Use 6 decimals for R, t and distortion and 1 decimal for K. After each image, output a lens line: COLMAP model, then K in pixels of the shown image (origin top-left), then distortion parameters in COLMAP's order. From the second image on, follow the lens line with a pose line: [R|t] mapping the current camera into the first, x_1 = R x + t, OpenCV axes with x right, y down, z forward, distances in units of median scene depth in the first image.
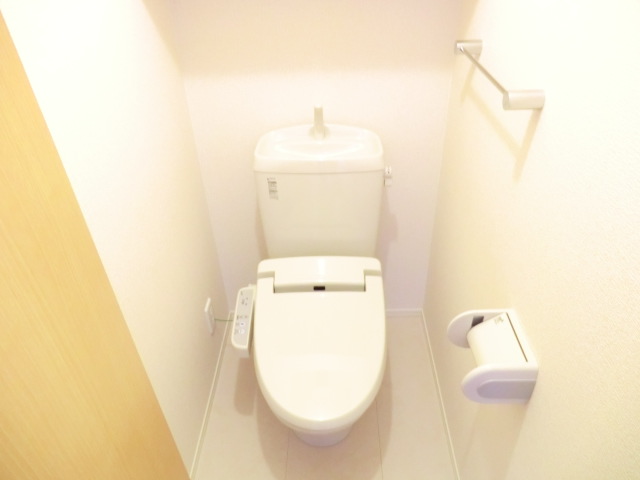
lens RADIAL K [[466.0, 0, 316.5], [0, 466.0, 244.9], [0, 0, 1]] dist [-0.118005, 0.133589]
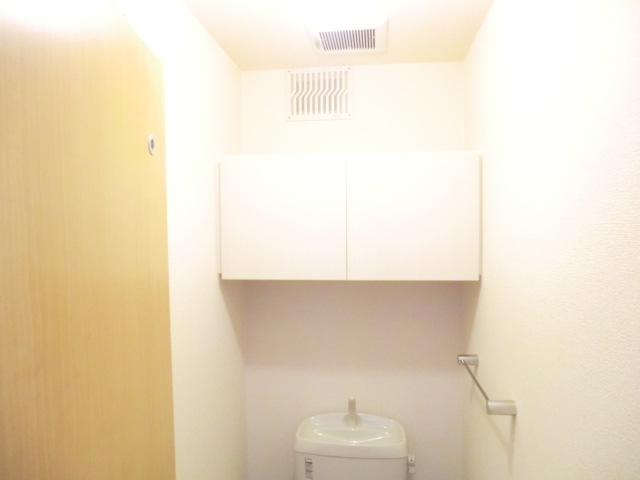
lens RADIAL K [[466.0, 0, 316.5], [0, 466.0, 244.9], [0, 0, 1]] dist [-0.118005, 0.133589]
pose [[0.994504, 0.029969, -0.100317, 0.020298], [-0.080310, 0.833086, -0.547282, 0.033086], [0.067171, 0.552330, 0.830915, -0.232671]]
